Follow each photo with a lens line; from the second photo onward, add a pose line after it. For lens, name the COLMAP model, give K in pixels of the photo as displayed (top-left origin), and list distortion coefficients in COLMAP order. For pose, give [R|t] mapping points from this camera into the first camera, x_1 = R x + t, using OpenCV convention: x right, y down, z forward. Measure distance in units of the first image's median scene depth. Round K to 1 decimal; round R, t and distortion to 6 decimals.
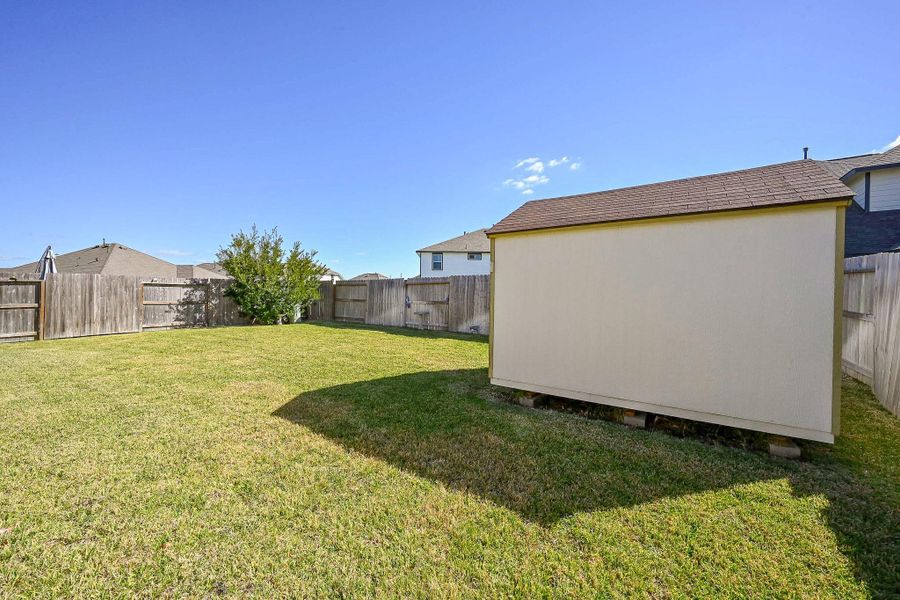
lens RADIAL K [[354.2, 0, 452.7], [0, 354.2, 298.6], [0, 0, 1]] dist [-0.000761, 0.000304]
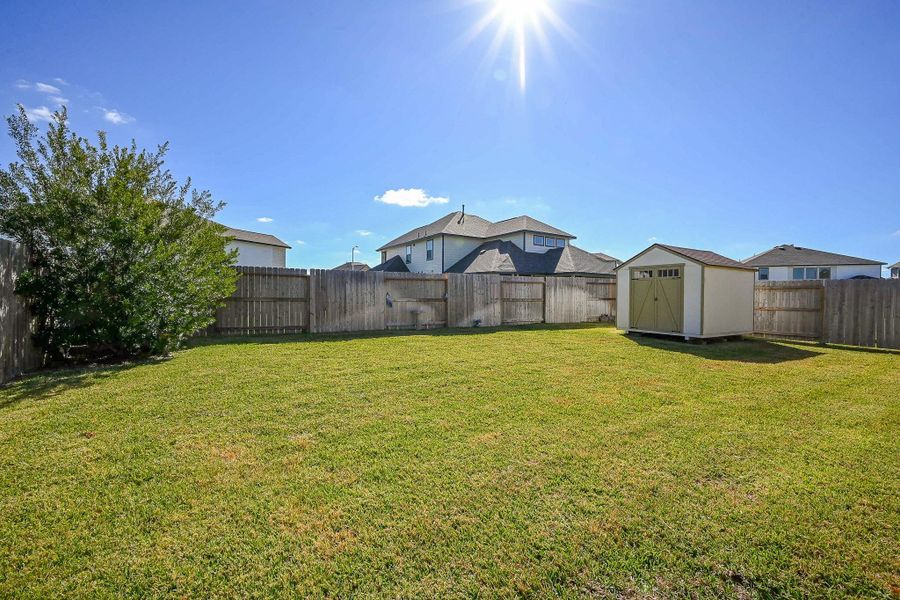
lens RADIAL K [[354.2, 0, 451.1], [0, 354.2, 297.9], [0, 0, 1]] dist [-0.000761, 0.000304]
pose [[0.417512, -0.012740, 0.908582, -0.822333], [0.001784, 0.999911, 0.013201, -0.006307], [-0.908670, -0.003890, 0.417498, 0.502955]]
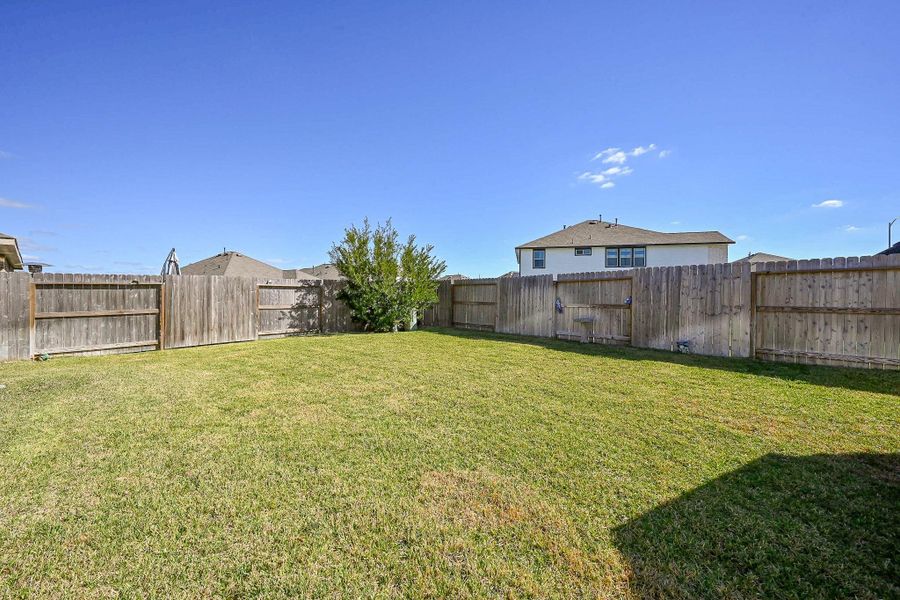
lens RADIAL K [[354.2, 0, 451.4], [0, 354.2, 299.9], [0, 0, 1]] dist [-0.000761, 0.000304]
pose [[0.977864, -0.006478, -0.209143, -0.190591], [0.006418, 0.999979, -0.000968, -0.002669], [0.209145, -0.000396, 0.977884, 0.205277]]
